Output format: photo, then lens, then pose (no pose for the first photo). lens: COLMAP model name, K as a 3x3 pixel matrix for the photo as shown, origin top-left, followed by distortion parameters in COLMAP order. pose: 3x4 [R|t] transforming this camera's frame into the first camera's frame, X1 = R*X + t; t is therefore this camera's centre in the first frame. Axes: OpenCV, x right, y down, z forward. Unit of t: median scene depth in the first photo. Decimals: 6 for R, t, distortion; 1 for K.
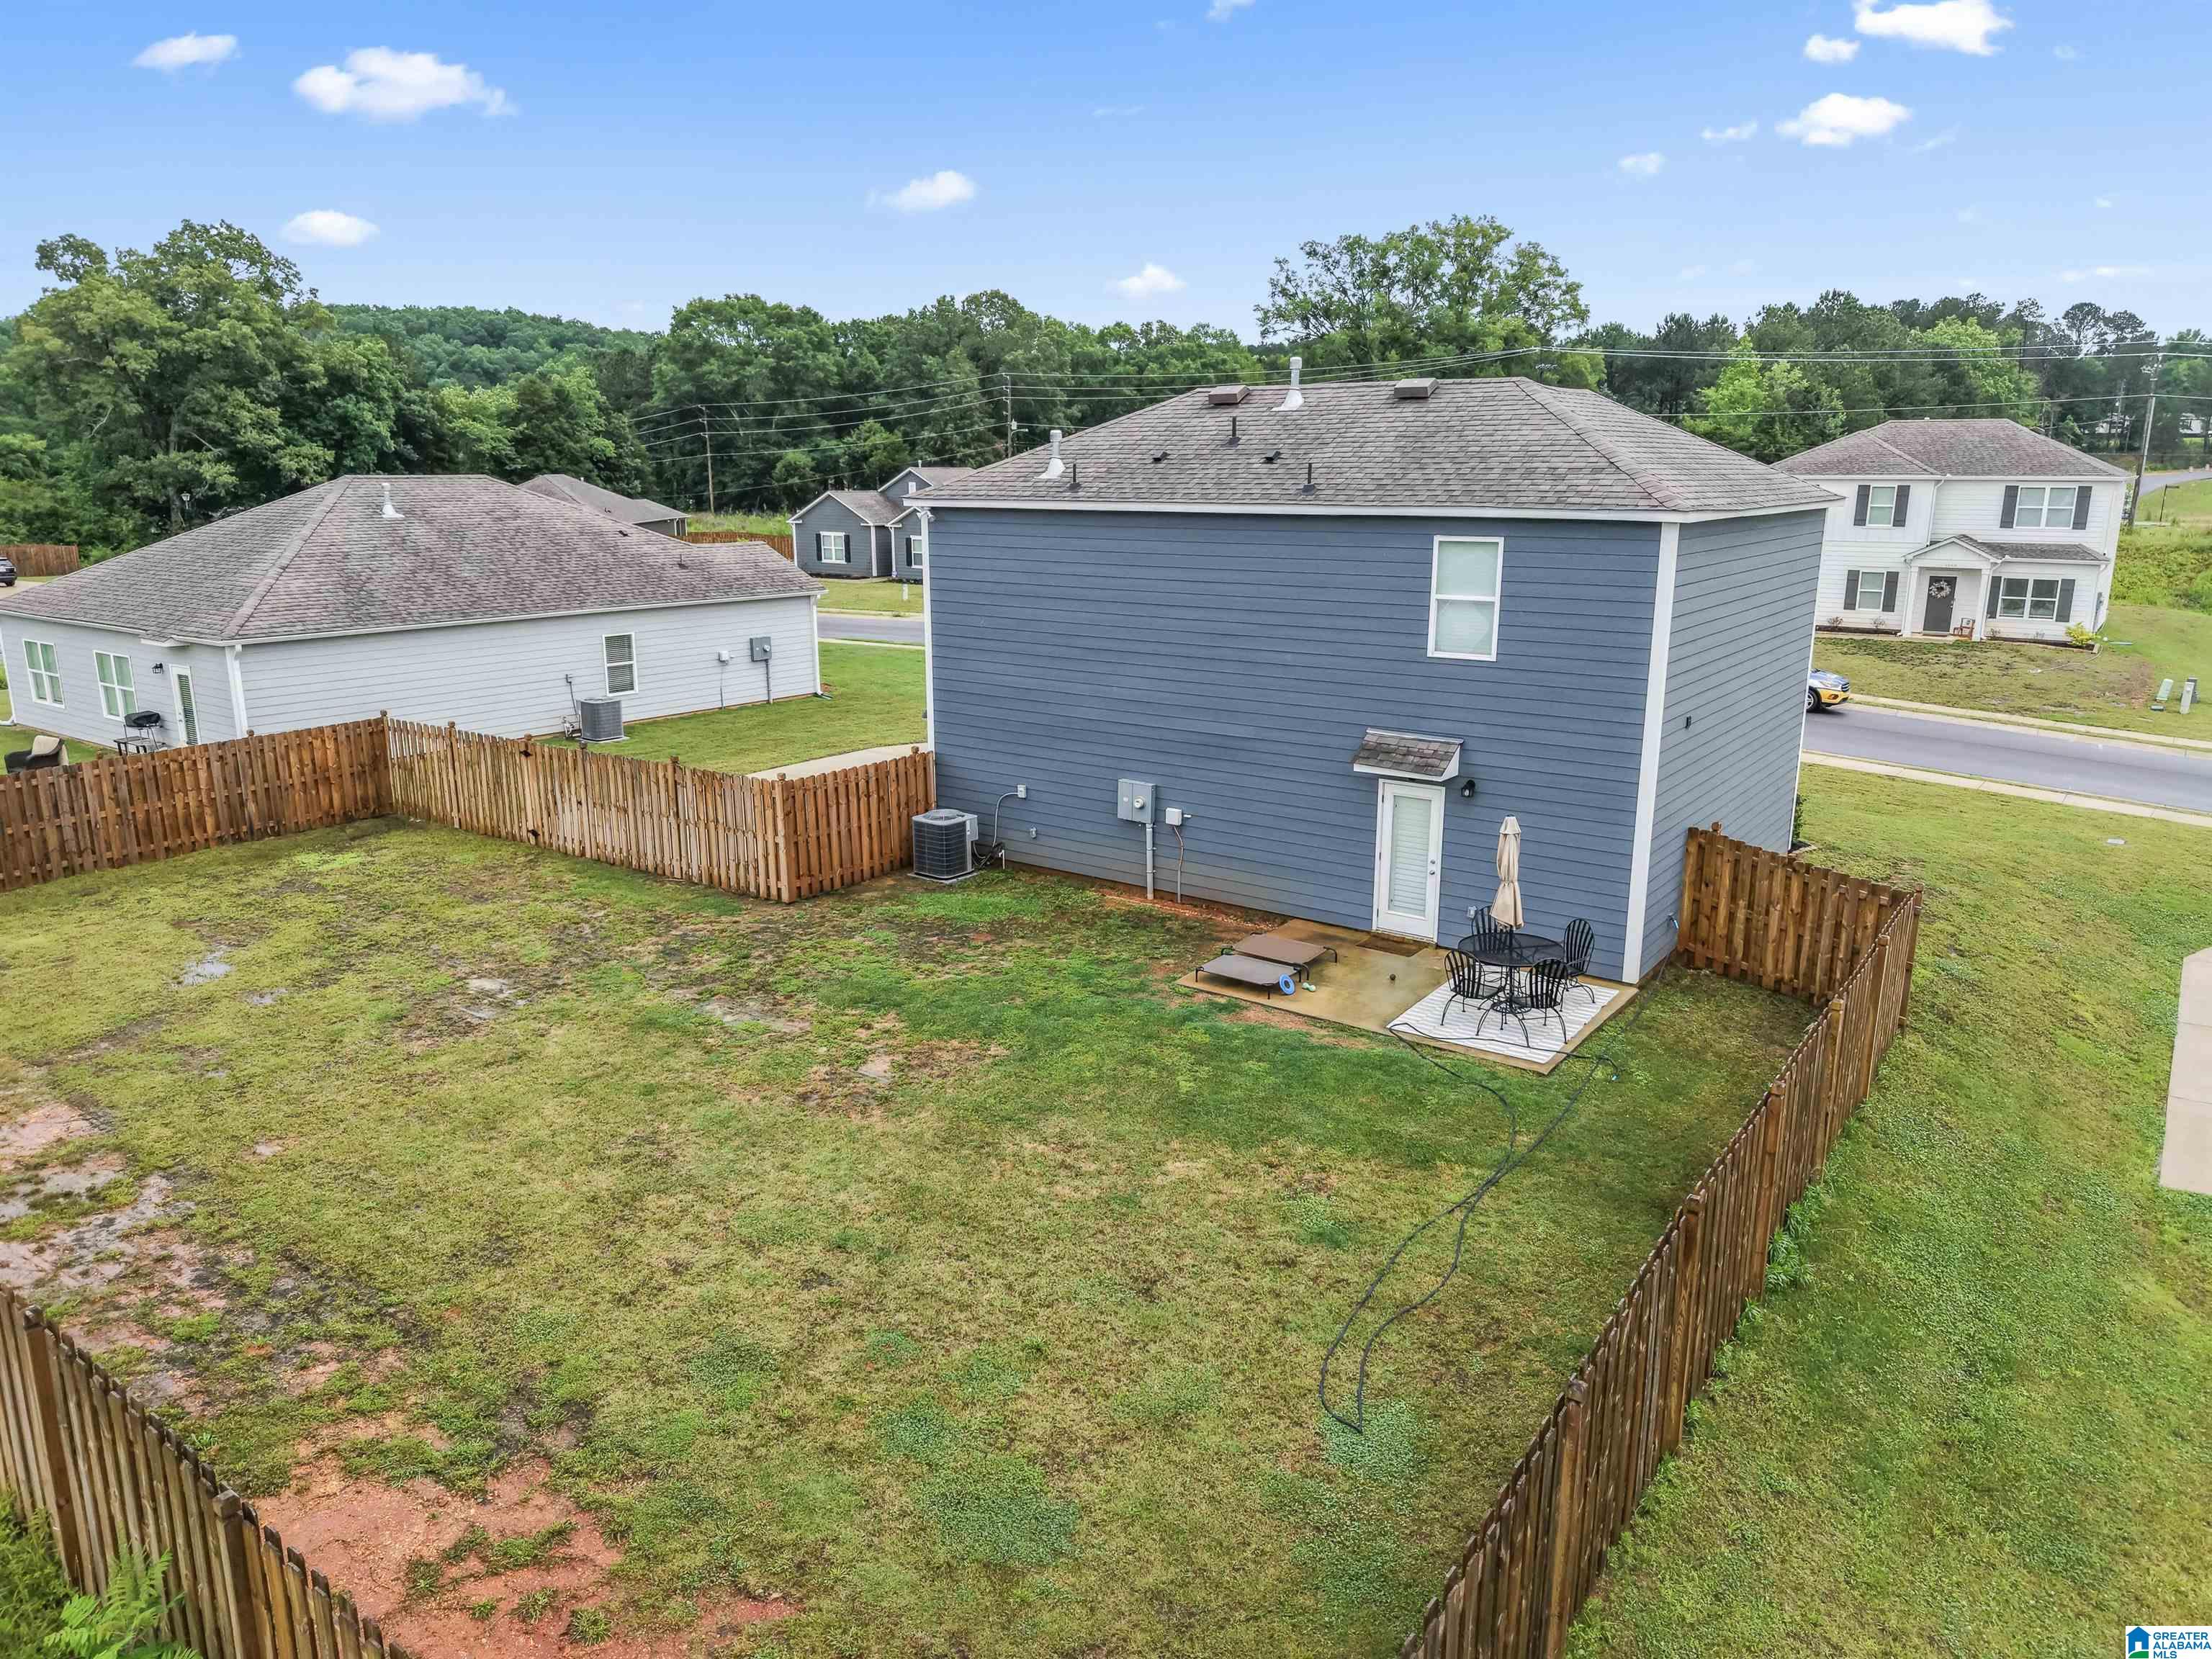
lens RADIAL K [[1537.1, 0, 1106.0], [0, 1537.1, 829.5], [0, 0, 1]] dist [0.011315, 0.001152]
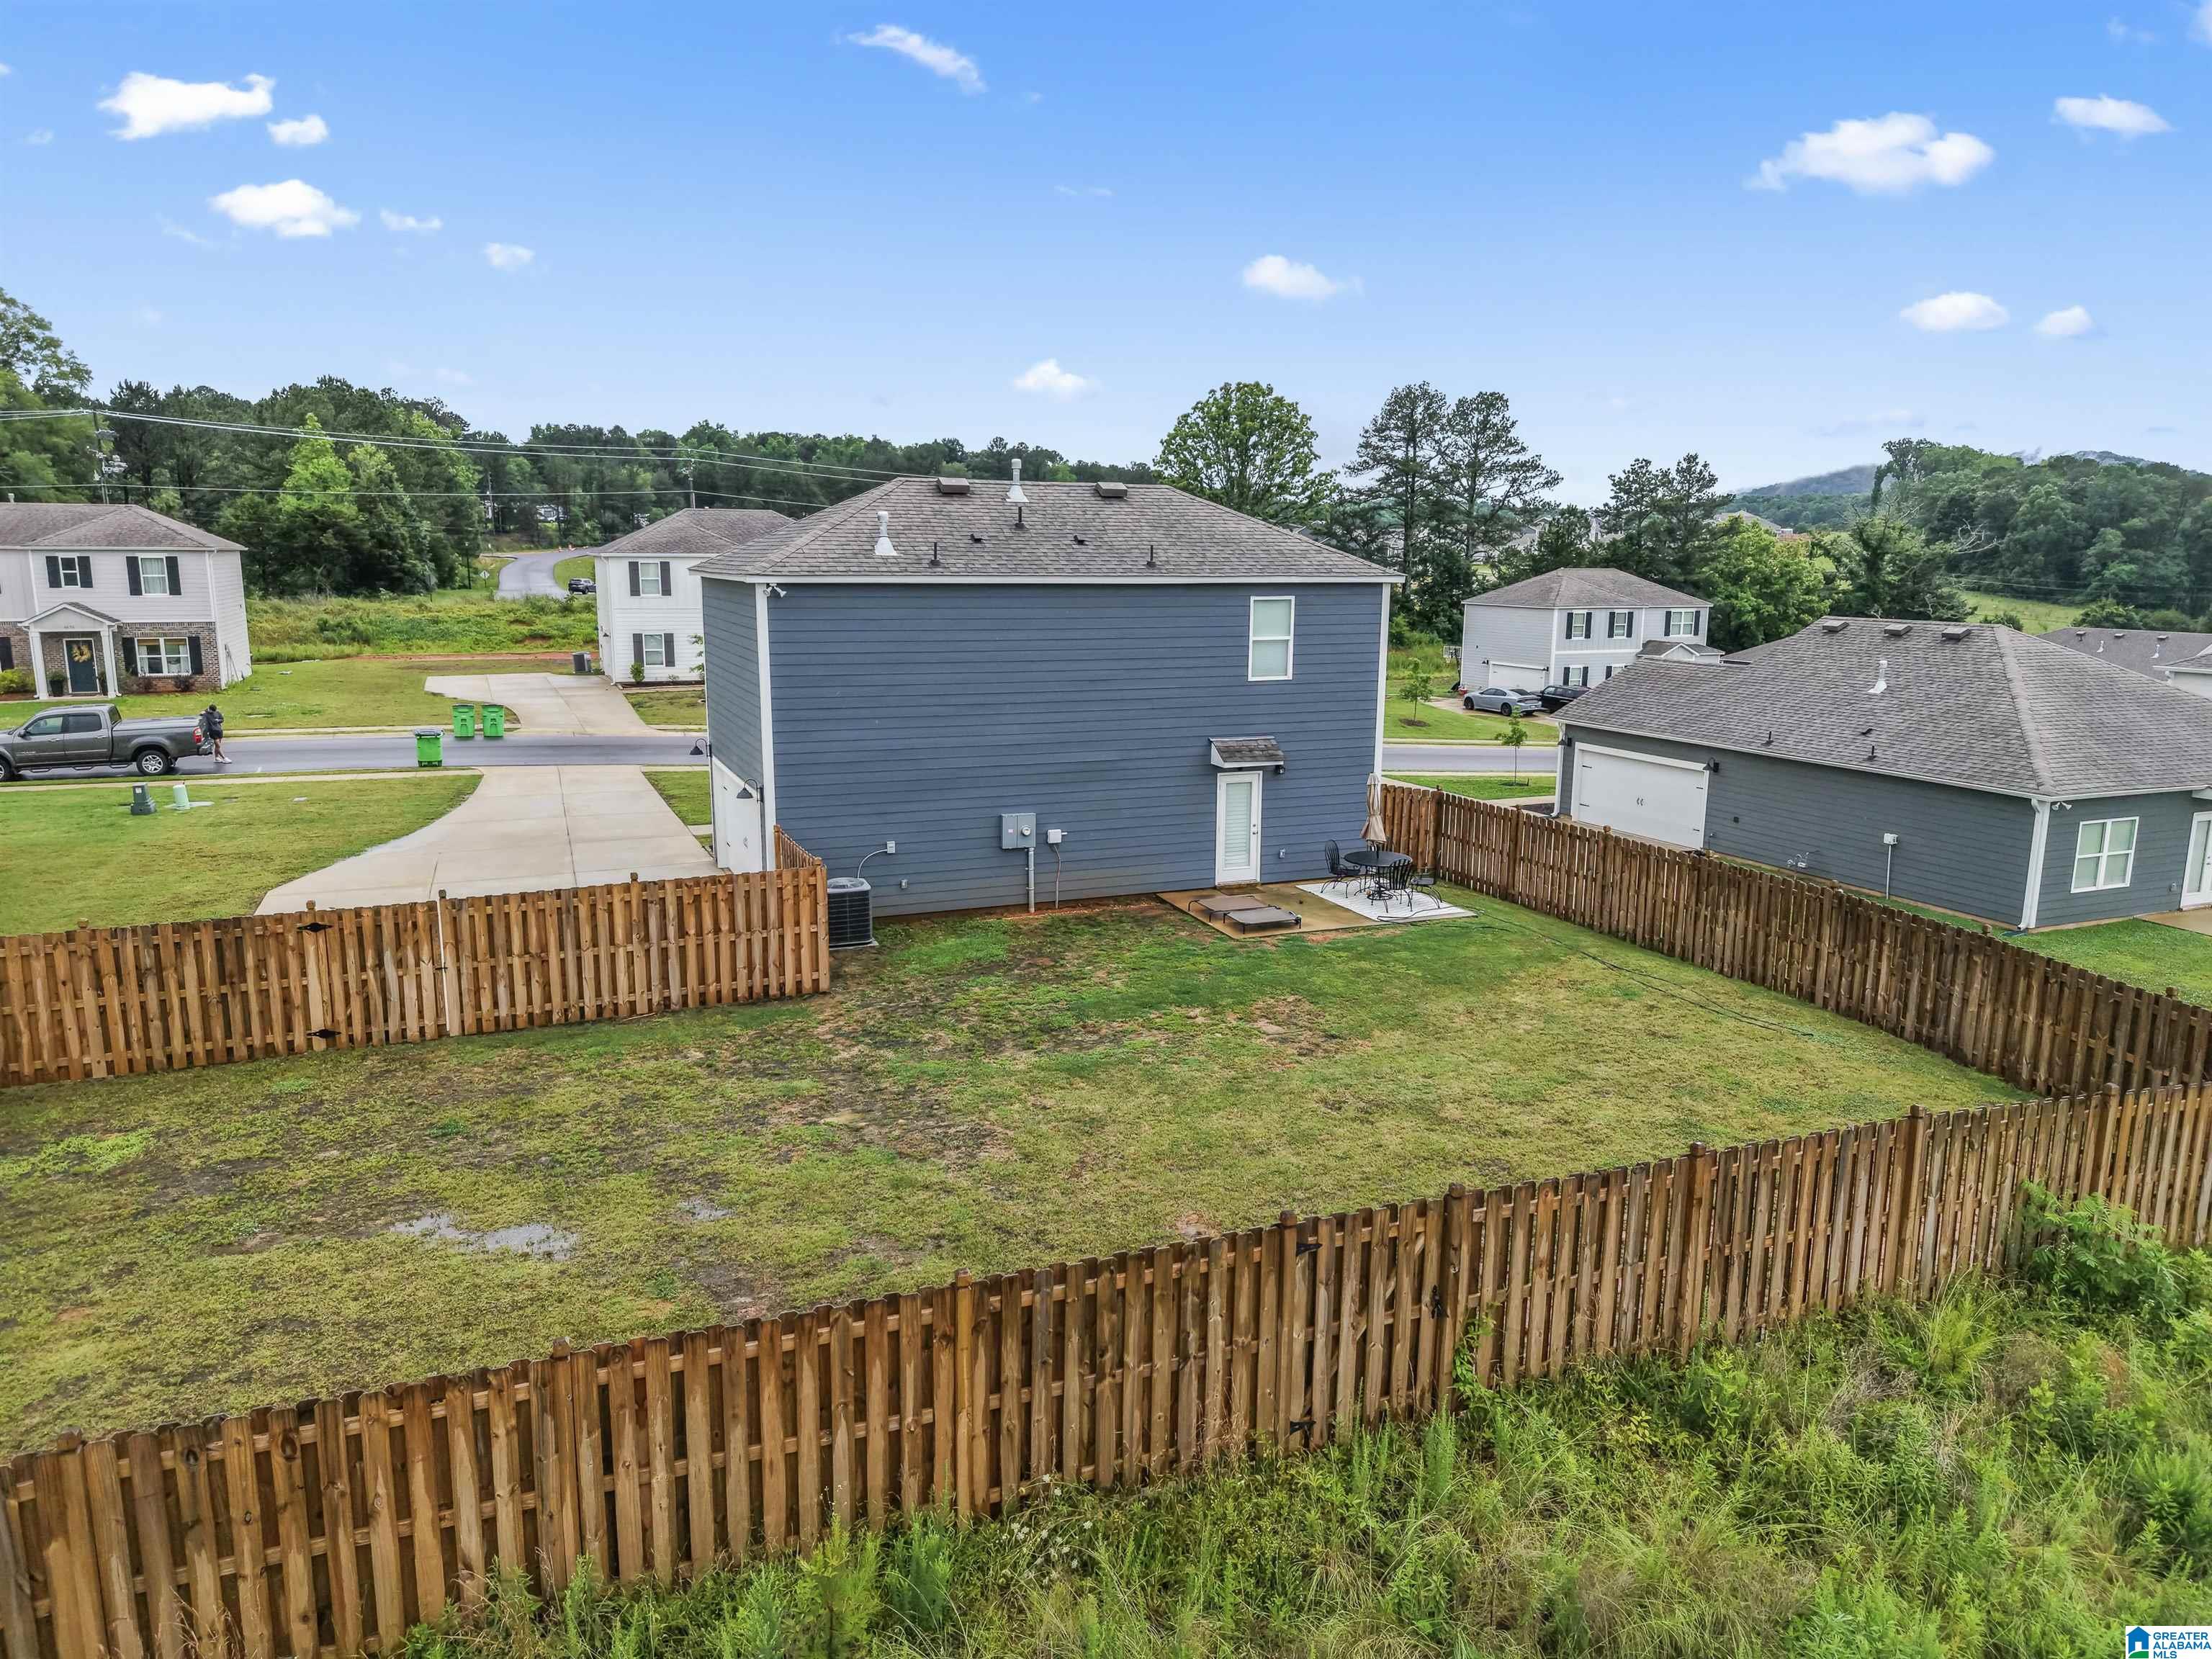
lens RADIAL K [[1535.4, 0, 1106.0], [0, 1535.4, 829.5], [0, 0, 1]] dist [-0.010193, -0.006204]
pose [[0.493645, -0.151030, 0.856449, -1.000636], [0.190593, 0.979652, 0.062901, -0.084881], [-0.848522, 0.132183, 0.512385, 0.371305]]
